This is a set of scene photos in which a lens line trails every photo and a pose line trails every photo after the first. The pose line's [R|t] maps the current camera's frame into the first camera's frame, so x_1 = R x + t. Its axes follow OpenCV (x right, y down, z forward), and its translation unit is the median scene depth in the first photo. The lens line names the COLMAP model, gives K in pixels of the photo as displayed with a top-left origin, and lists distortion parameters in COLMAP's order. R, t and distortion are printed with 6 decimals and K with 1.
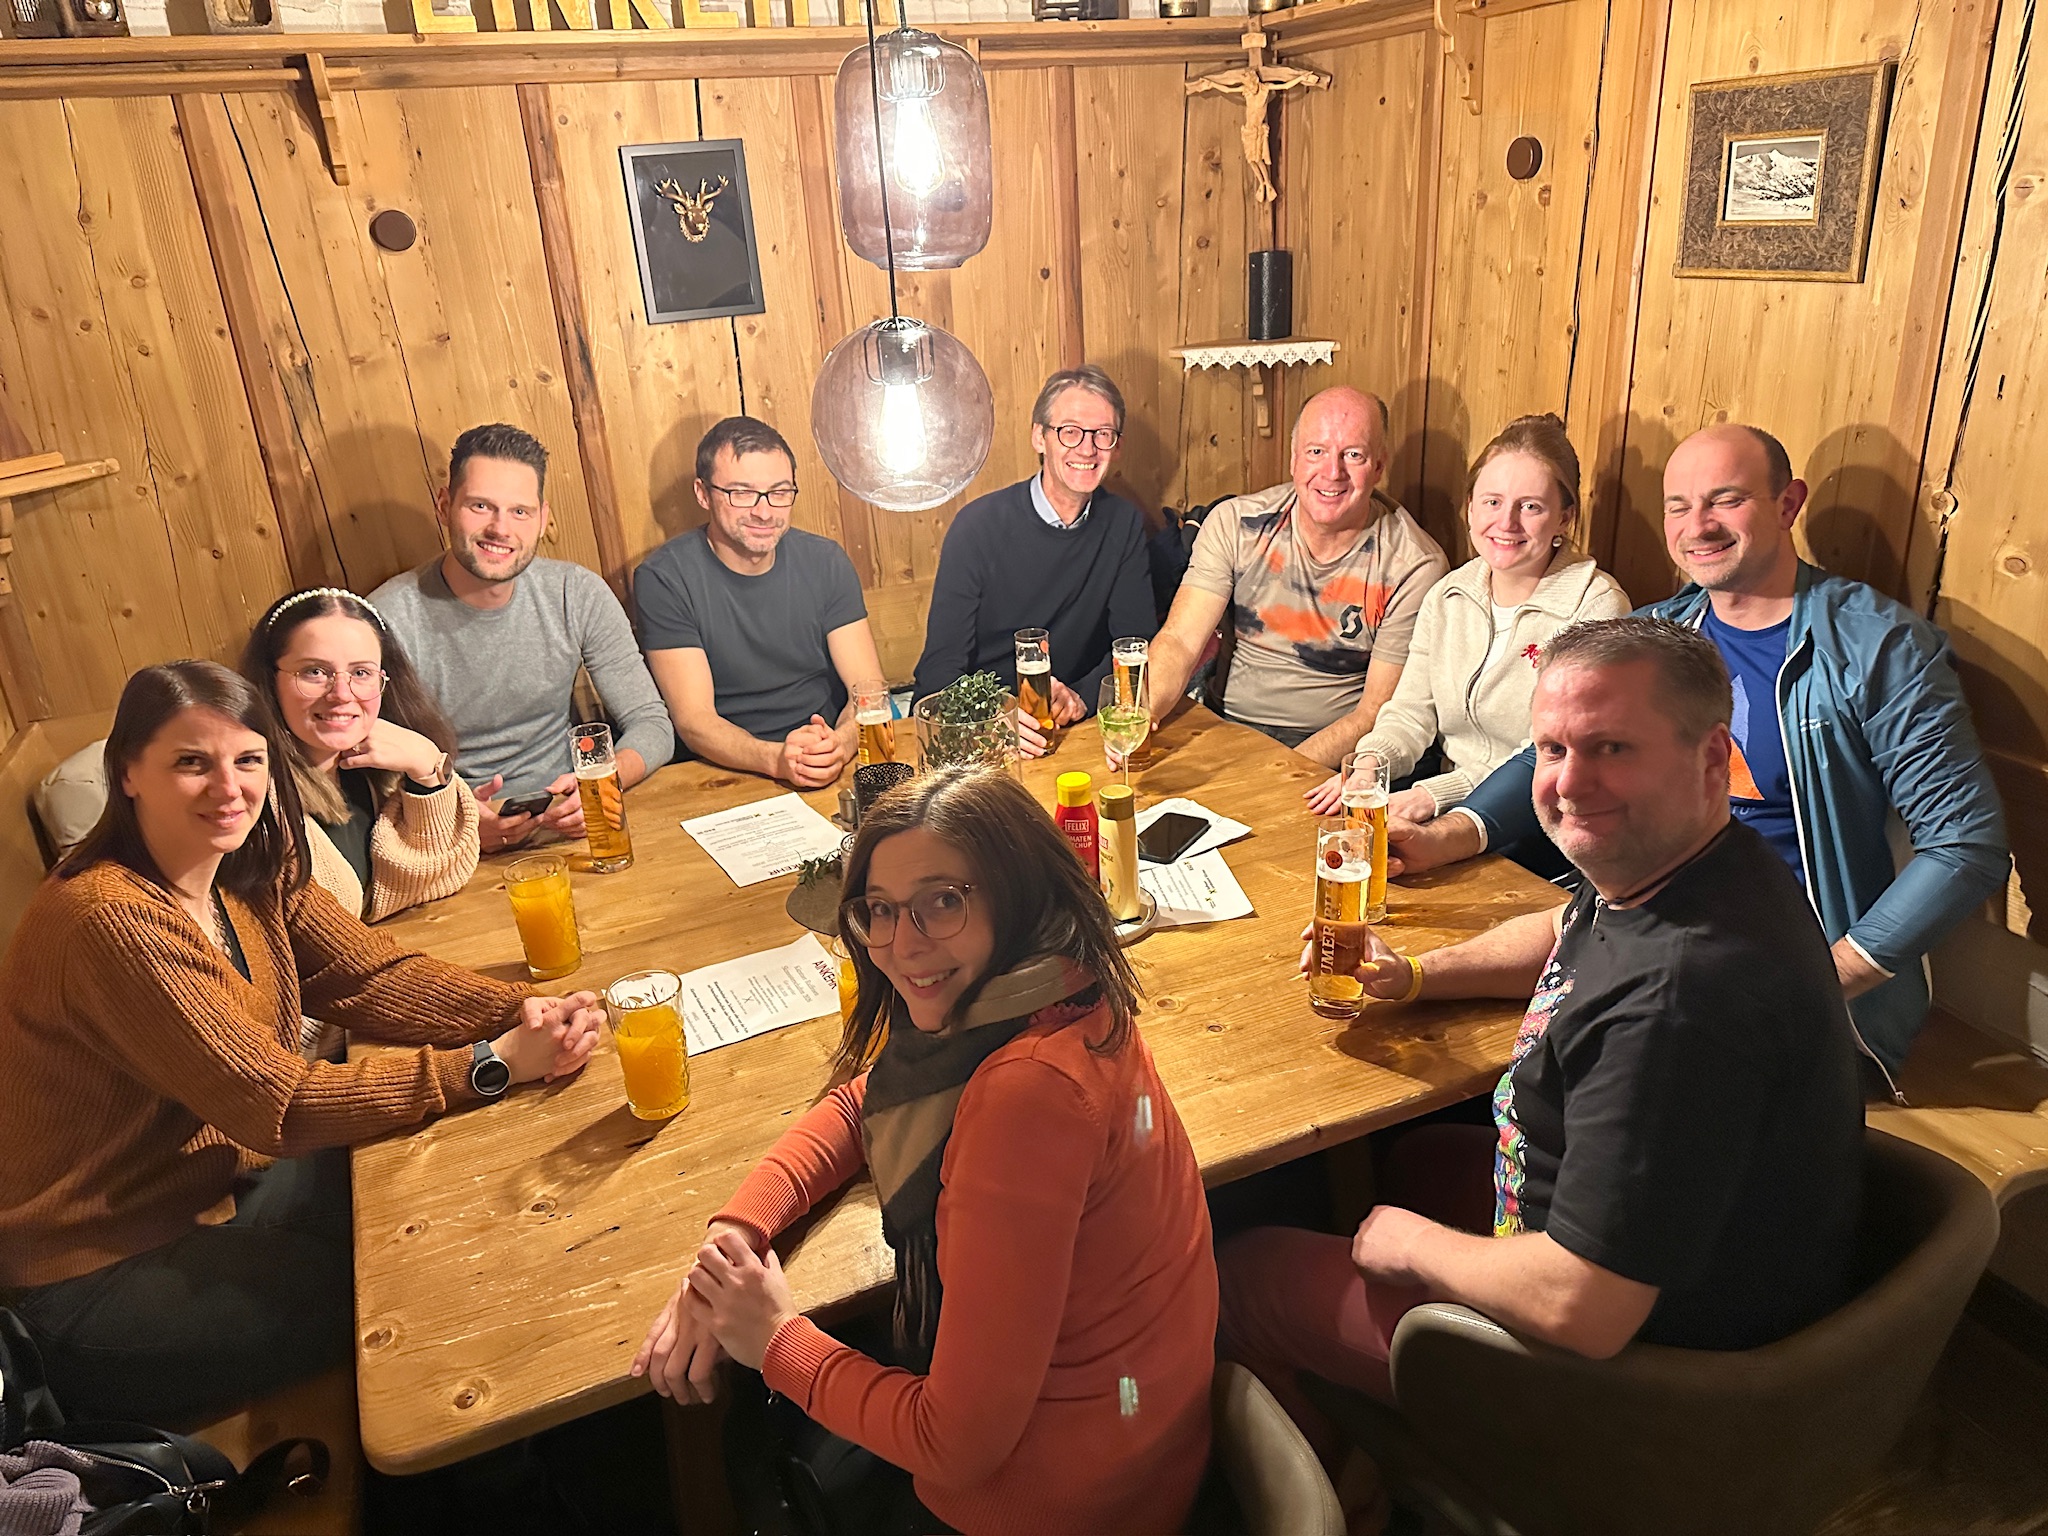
lens RADIAL K [[1457.0, 0, 1032.9], [0, 1457.0, 767.9], [0, 0, 1]] dist [0.006120, -0.014398]
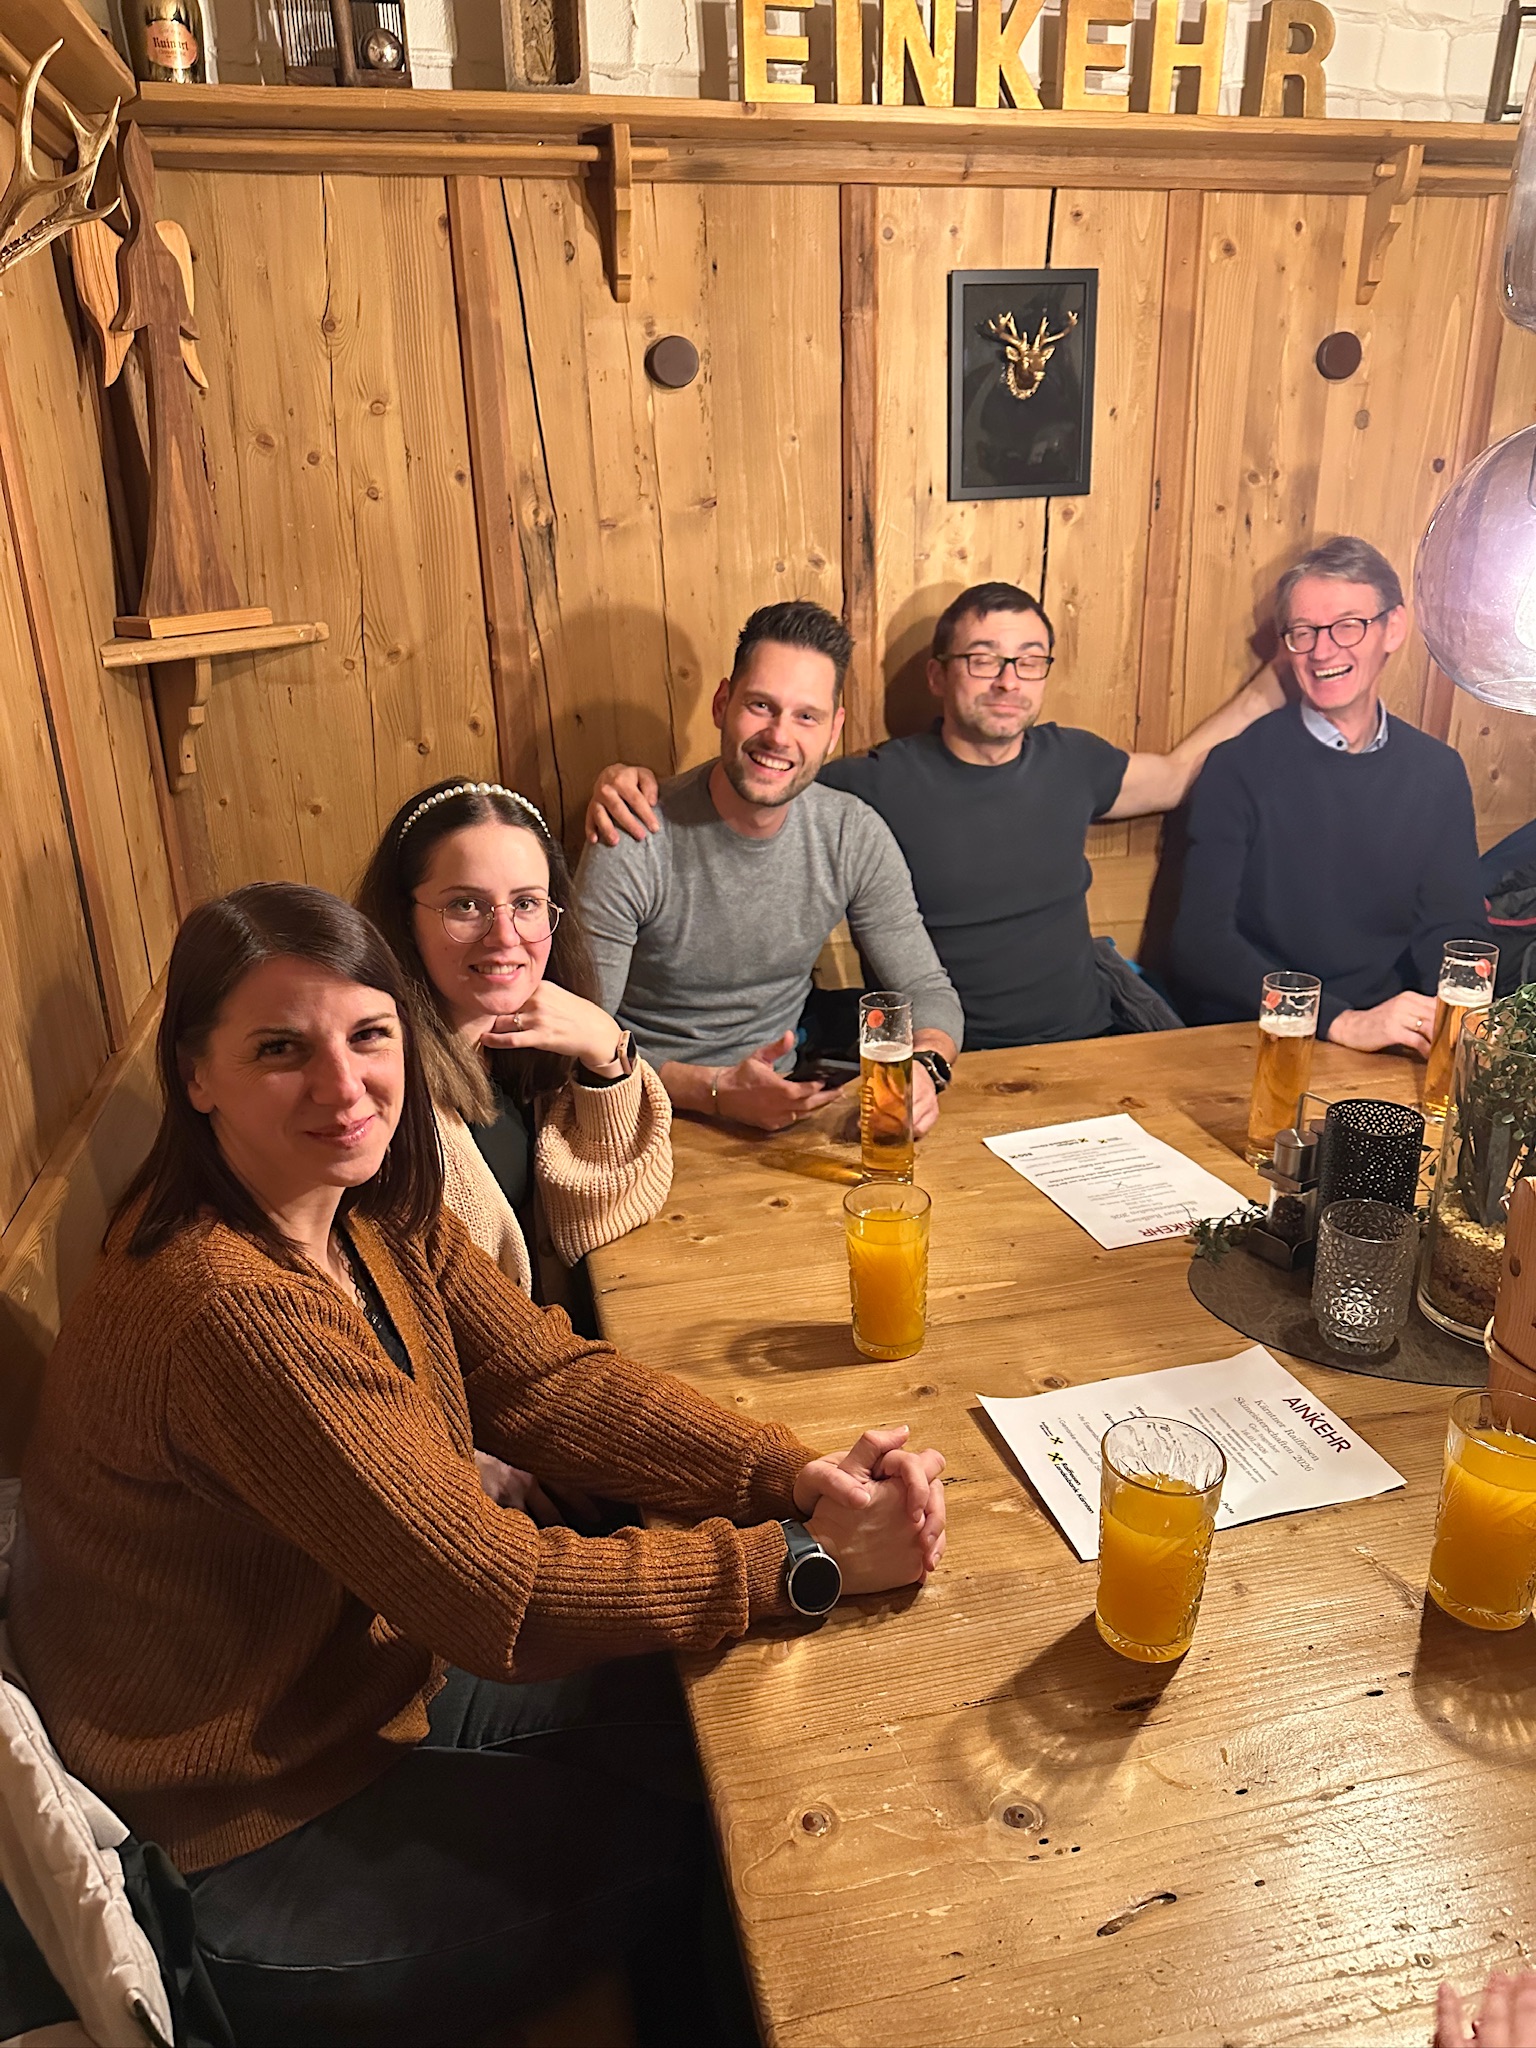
lens RADIAL K [[1457.0, 0, 769.9], [0, 1457.0, 1026.3], [0, 0, 1]] dist [0.006120, -0.014398]
pose [[0.980555, 0.098521, -0.169720, -0.214622], [-0.101704, 0.994763, -0.010146, -0.001555], [0.167832, 0.027210, 0.985440, 0.227479]]
